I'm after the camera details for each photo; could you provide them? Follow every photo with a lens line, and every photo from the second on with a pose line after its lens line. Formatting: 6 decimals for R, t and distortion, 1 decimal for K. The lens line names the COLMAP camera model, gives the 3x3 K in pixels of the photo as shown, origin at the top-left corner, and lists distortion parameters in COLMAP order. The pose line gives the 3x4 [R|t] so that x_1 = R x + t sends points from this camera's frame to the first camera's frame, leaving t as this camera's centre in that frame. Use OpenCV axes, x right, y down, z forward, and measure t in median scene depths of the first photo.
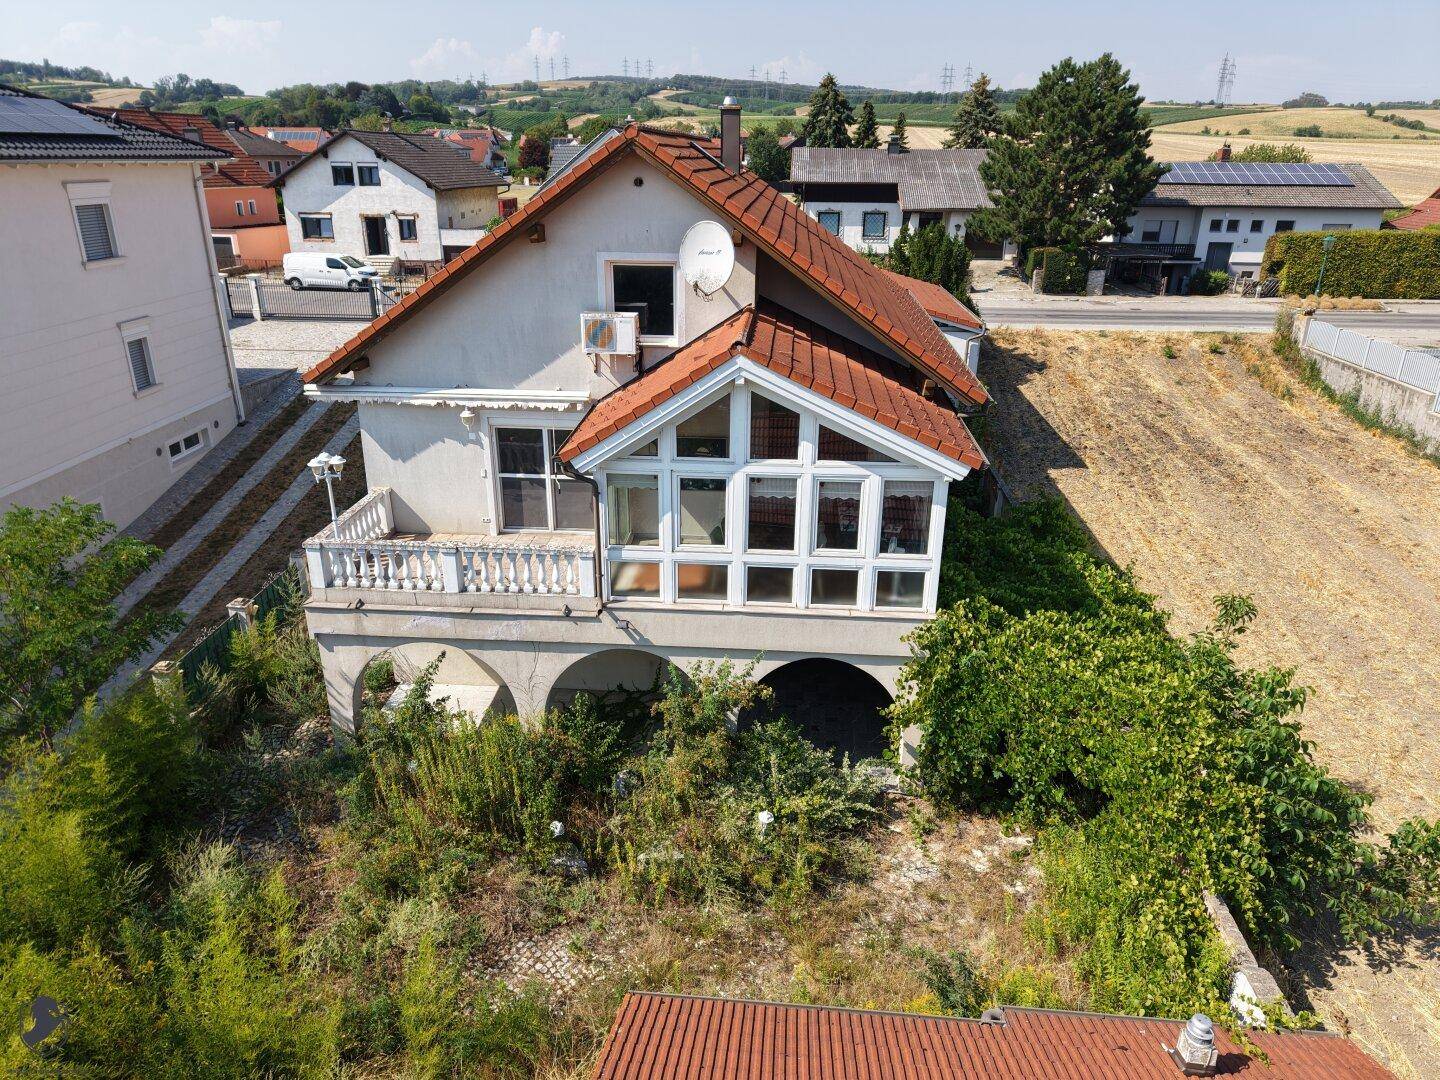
lens RADIAL K [[964.7, 0, 715.7], [0, 964.7, 537.4], [0, 0, 1]] dist [0.021857, -0.020084]
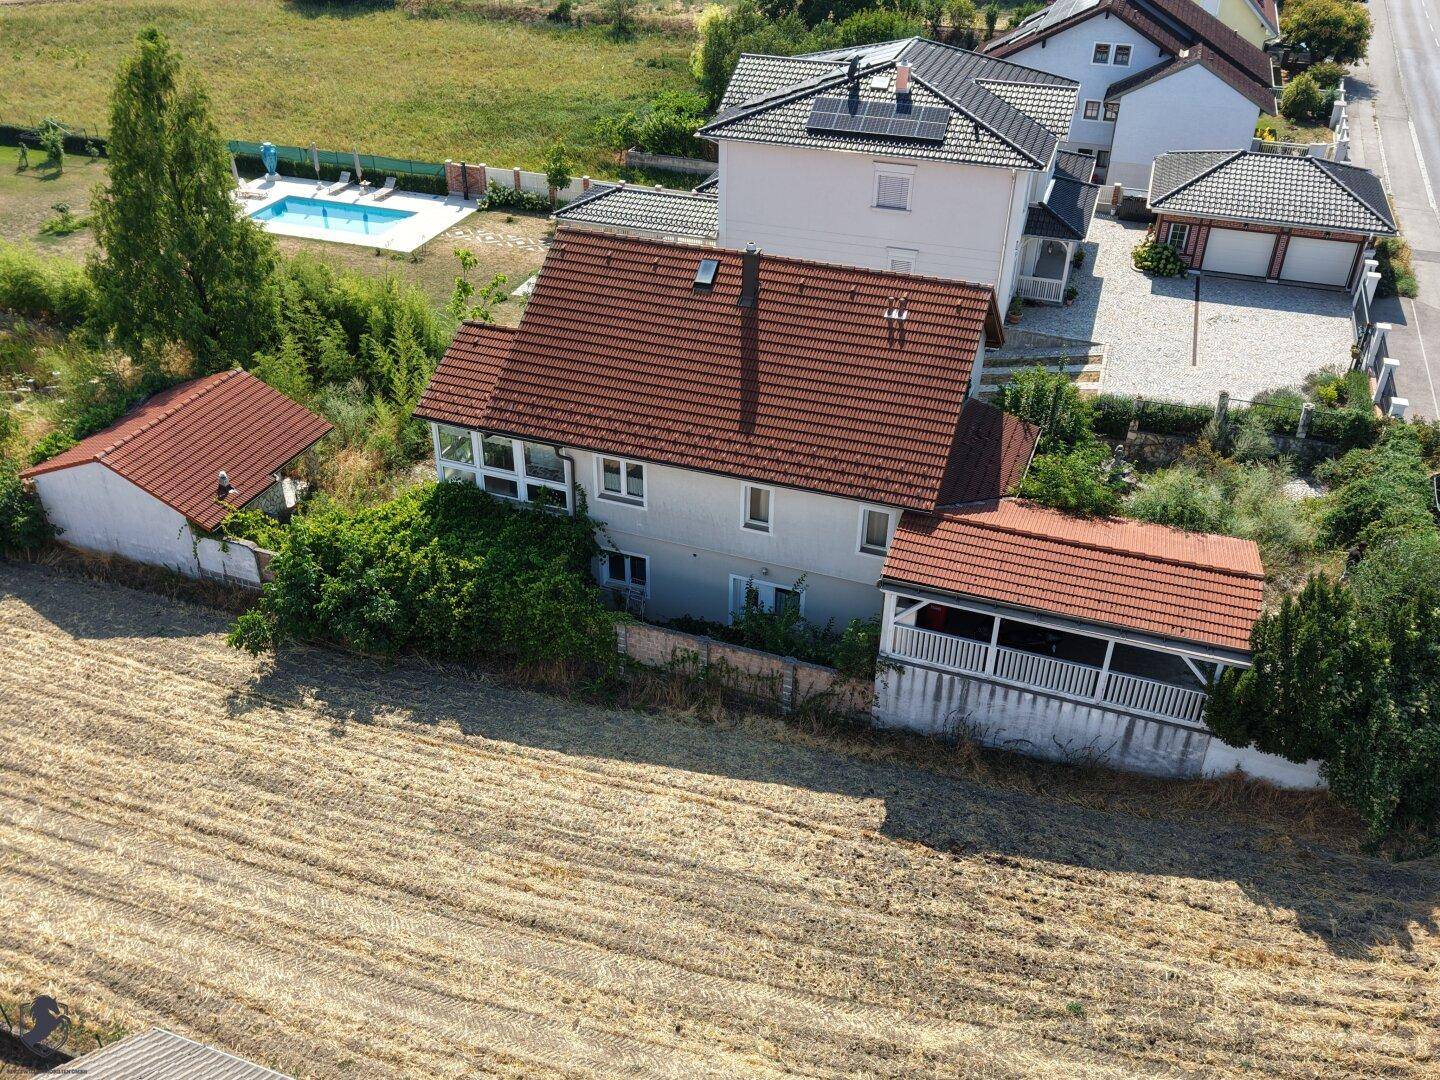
lens RADIAL K [[1240.7, 0, 718.2], [0, 1240.7, 538.1], [0, 0, 1]] dist [0.011799, -0.001222]
pose [[-0.266464, 0.519994, -0.811544, 1.979720], [-0.363931, 0.725378, 0.584278, -1.389413], [0.892497, 0.451035, -0.004045, 1.395042]]
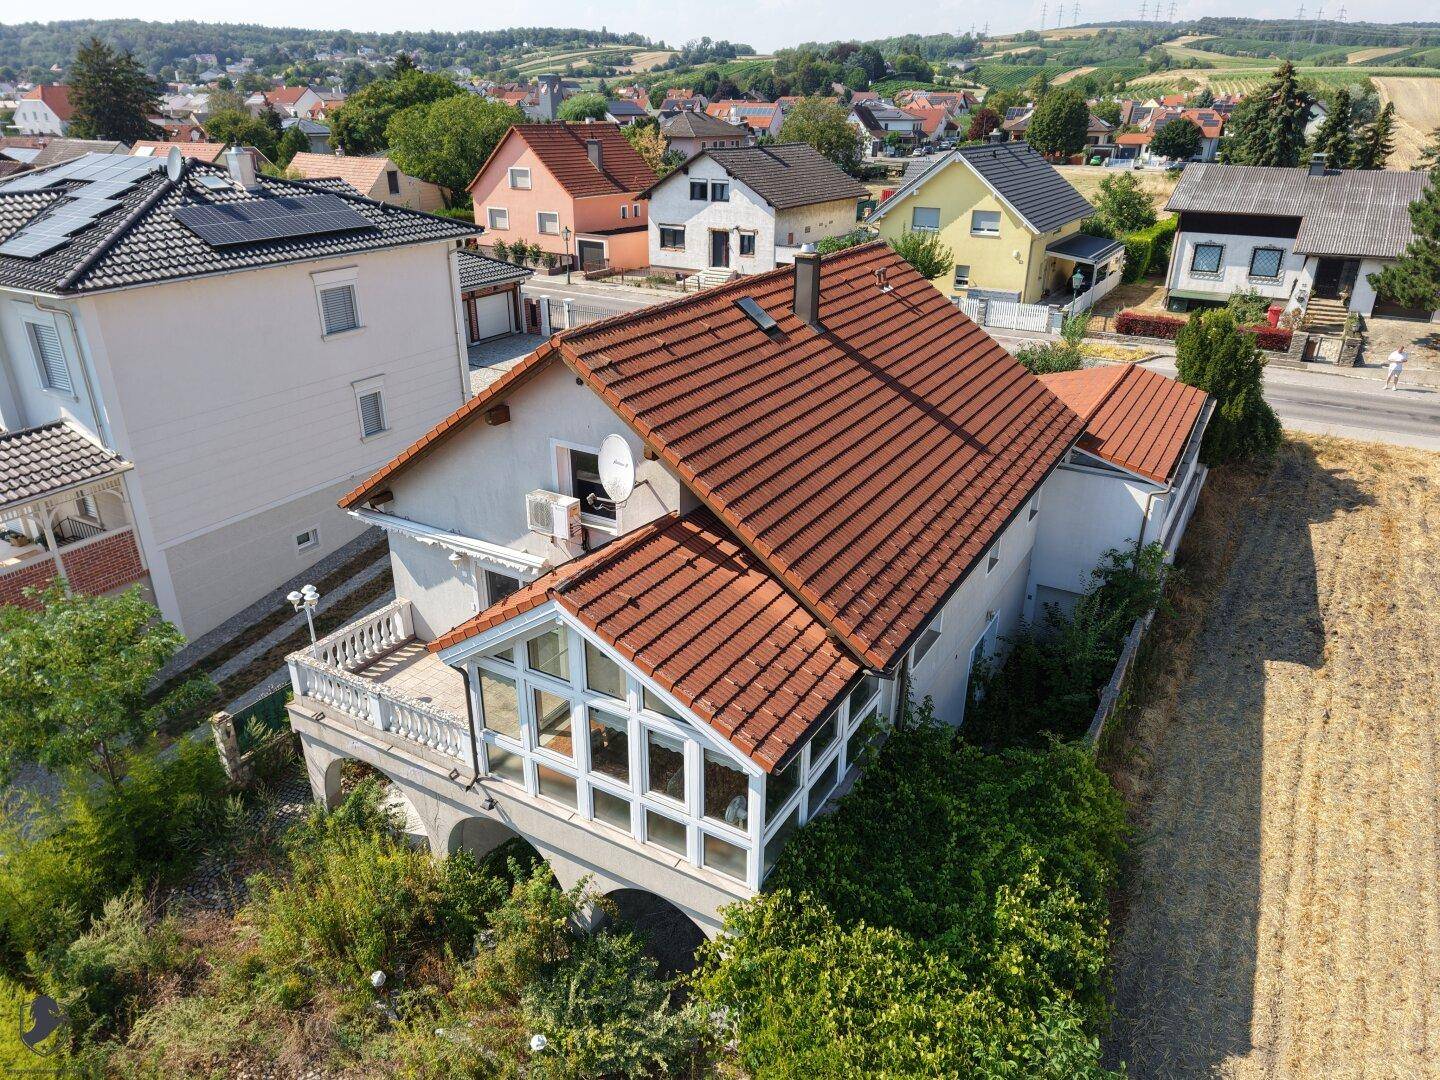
lens RADIAL K [[964.7, 0, 717.9], [0, 964.7, 536.2], [0, 0, 1]] dist [0.021857, -0.020084]
pose [[0.896691, 0.178523, -0.405061, 0.447580], [-0.161759, 0.983933, 0.075561, -0.281761], [0.412043, -0.002233, 0.911162, 0.129807]]
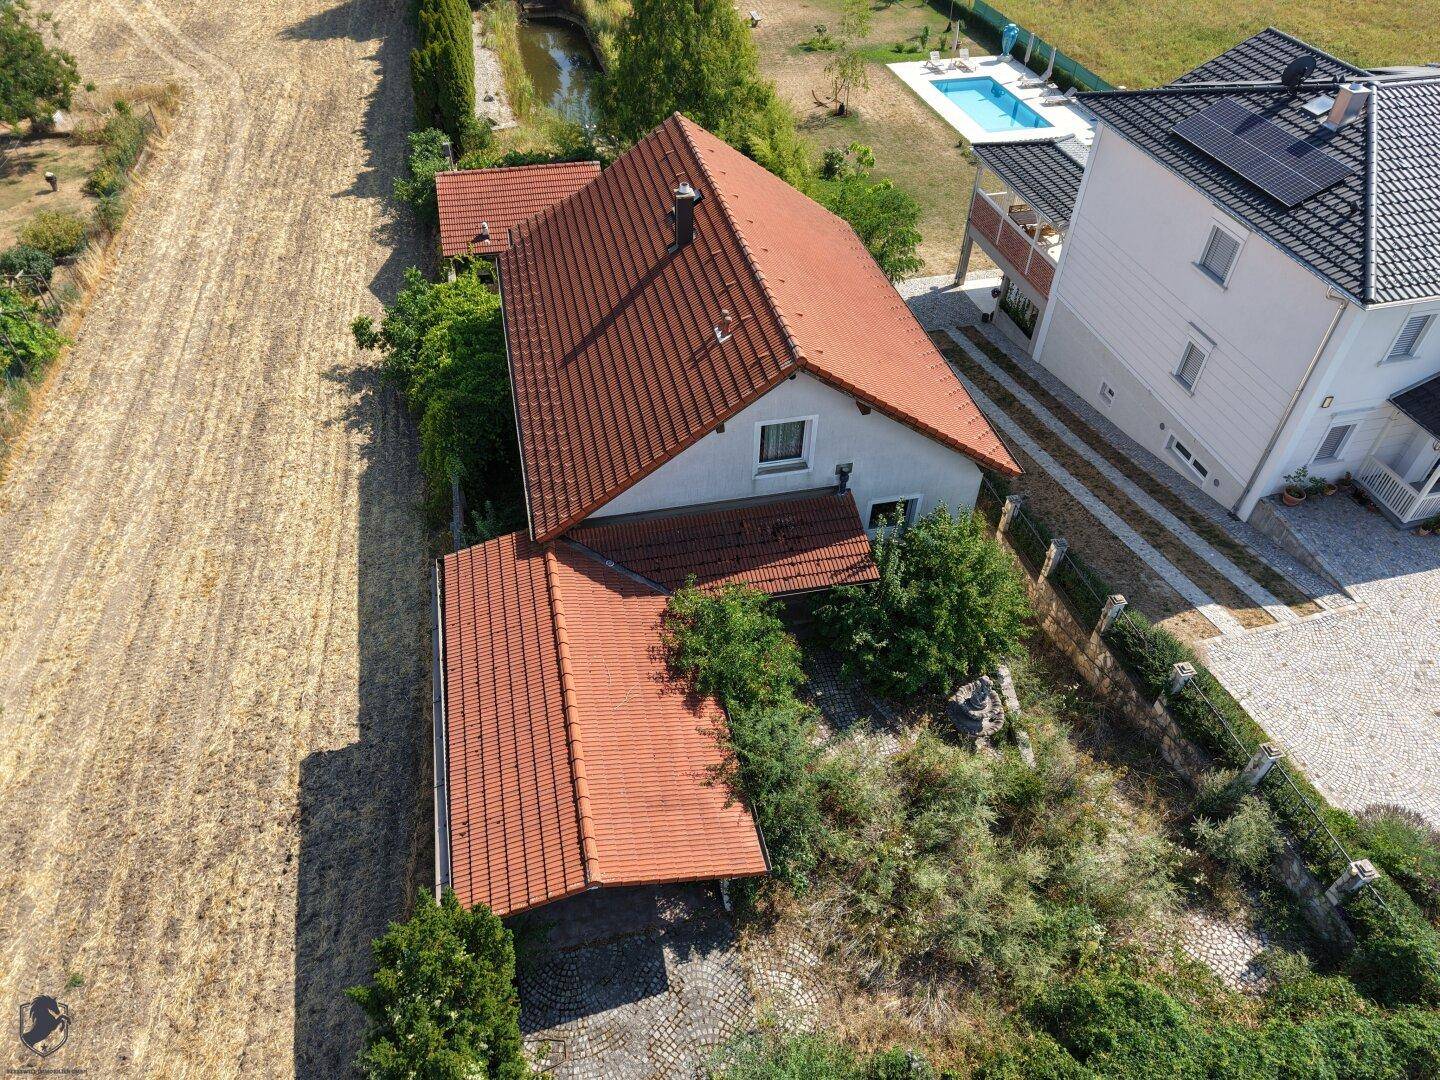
lens RADIAL K [[964.7, 0, 719.6], [0, 964.7, 541.1], [0, 0, 1]] dist [0.021857, -0.020084]
pose [[-0.955384, 0.189896, -0.226233, 0.380224], [-0.126206, 0.430046, 0.893942, -1.581326], [0.267046, 0.882610, -0.386893, 2.215374]]
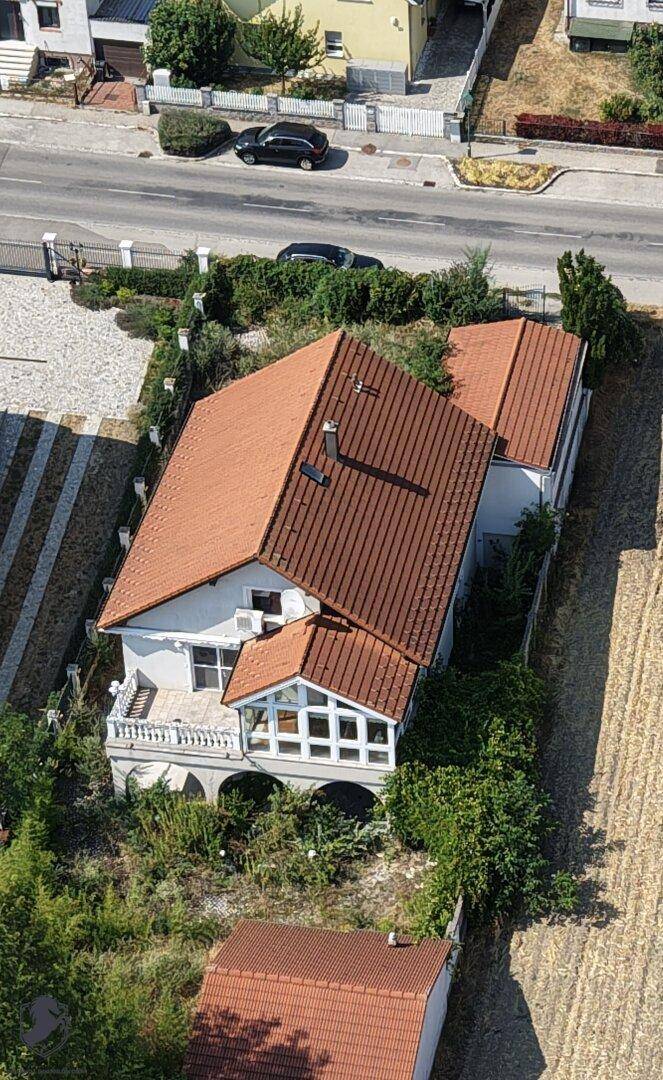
lens RADIAL K [[2727.1, 0, 539.7], [0, 2727.1, 517.3], [0, 0, 1]] dist [0.201572, 0.000000]
pose [[0.997028, 0.047049, -0.061006, 0.802690], [-0.027505, 0.957057, 0.288591, -2.002680], [0.071964, -0.286056, 0.955507, -4.194245]]
